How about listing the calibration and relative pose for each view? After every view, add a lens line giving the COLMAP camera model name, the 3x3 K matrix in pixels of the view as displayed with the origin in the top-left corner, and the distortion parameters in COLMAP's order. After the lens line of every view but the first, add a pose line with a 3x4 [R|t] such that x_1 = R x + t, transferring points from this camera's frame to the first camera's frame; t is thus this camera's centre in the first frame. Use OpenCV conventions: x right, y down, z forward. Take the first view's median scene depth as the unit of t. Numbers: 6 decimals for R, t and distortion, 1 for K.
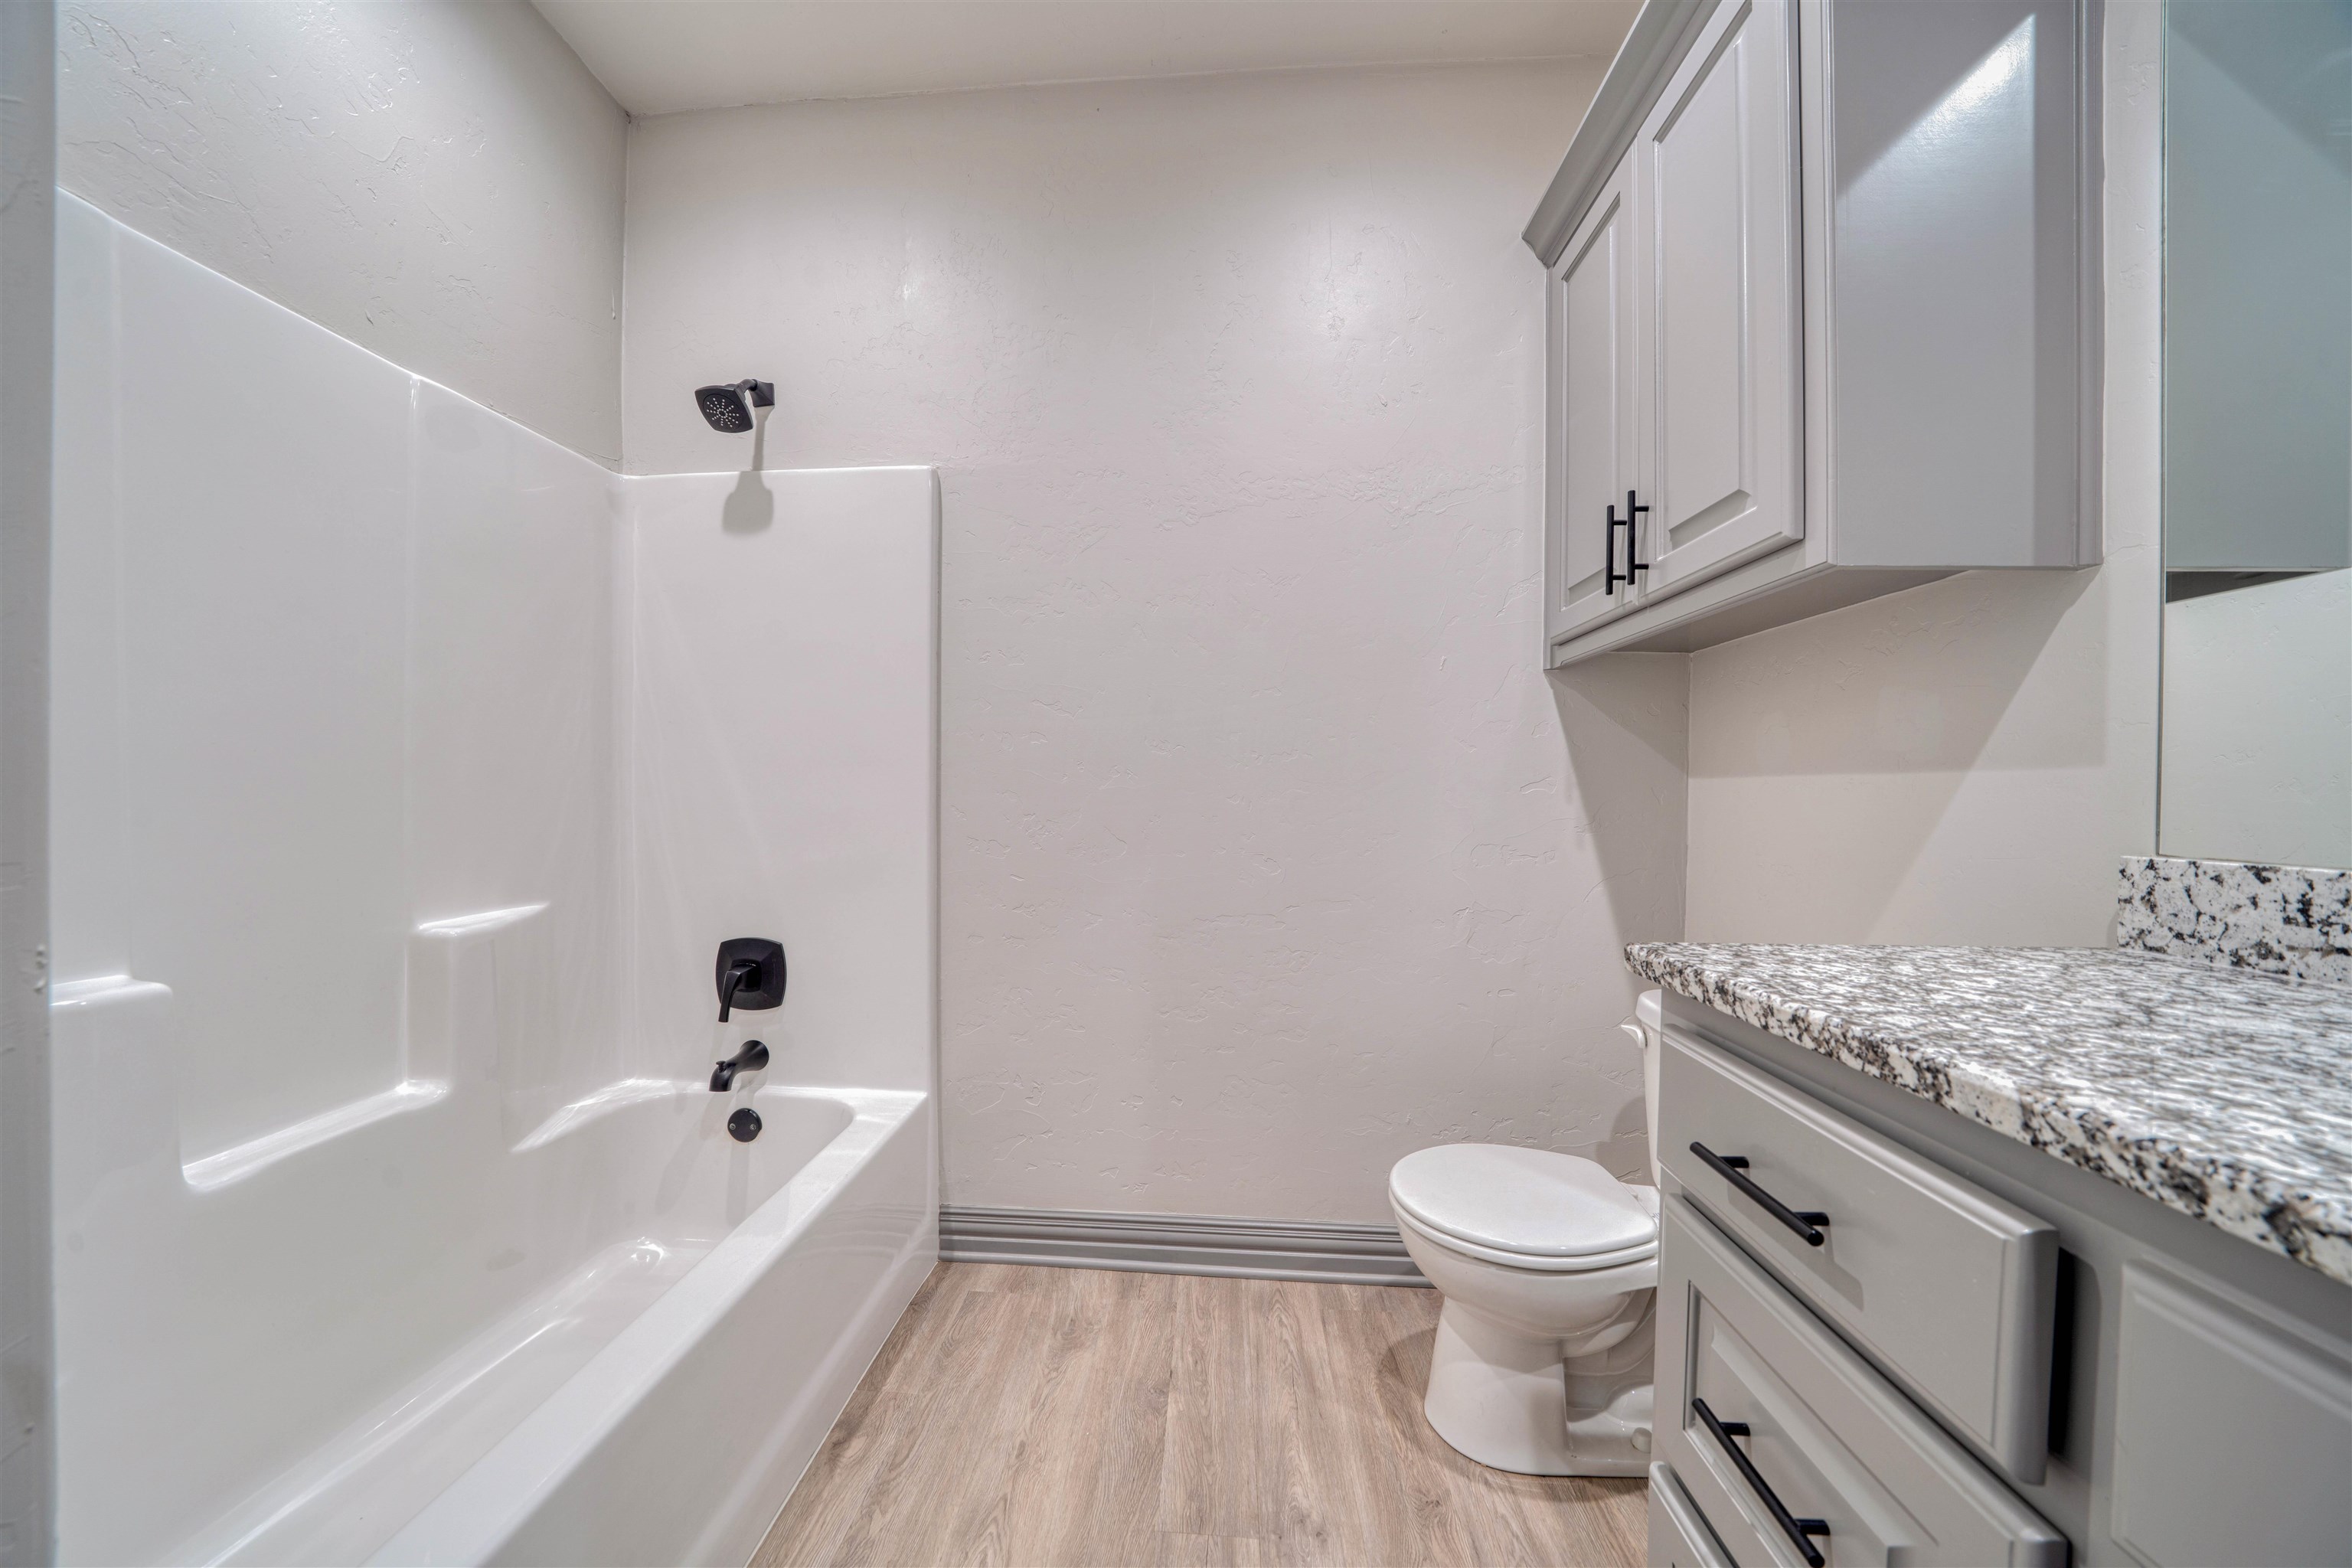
lens RADIAL K [[808.8, 0, 1158.4], [0, 808.8, 803.9], [0, 0, 1]] dist [-0.030889, 0.003498]
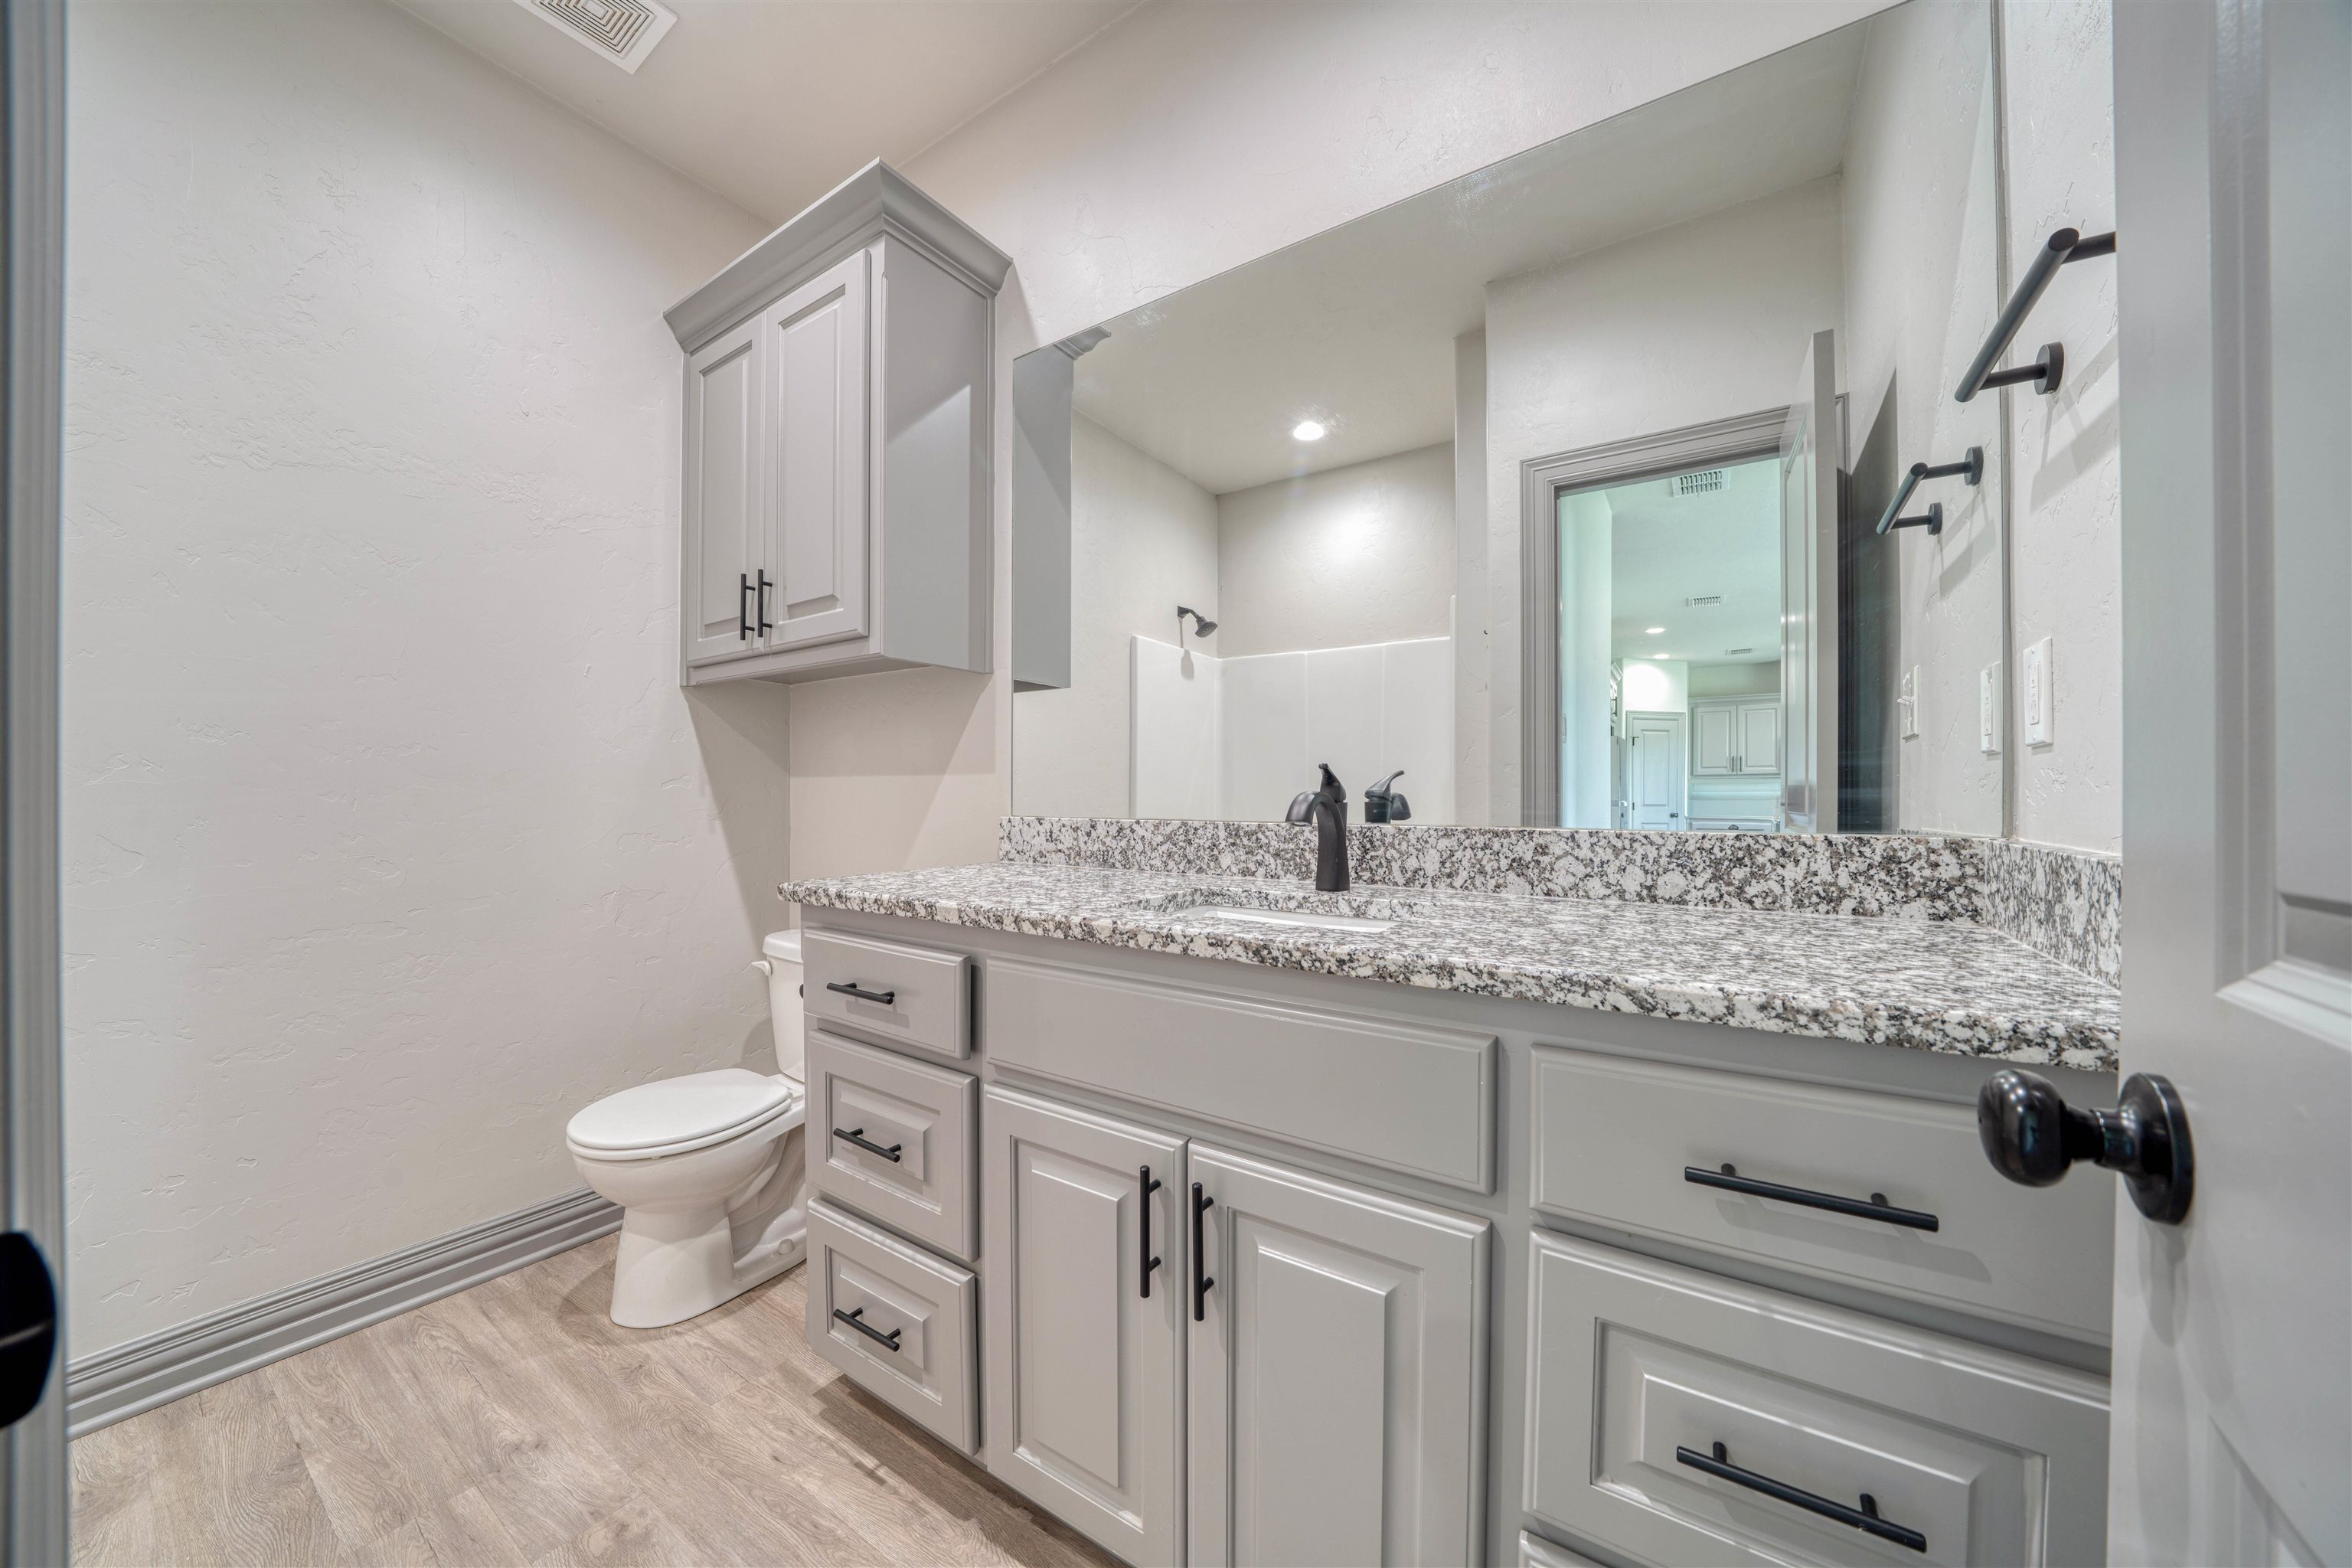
lens RADIAL K [[851.7, 0, 1149.2], [0, 851.7, 790.4], [0, 0, 1]] dist [-0.010863, 0.000092]
pose [[0.515679, -0.002563, 0.856778, -0.350177], [0.016497, 0.999840, -0.006939, 0.013485], [-0.856623, 0.017713, 0.515639, -0.359669]]
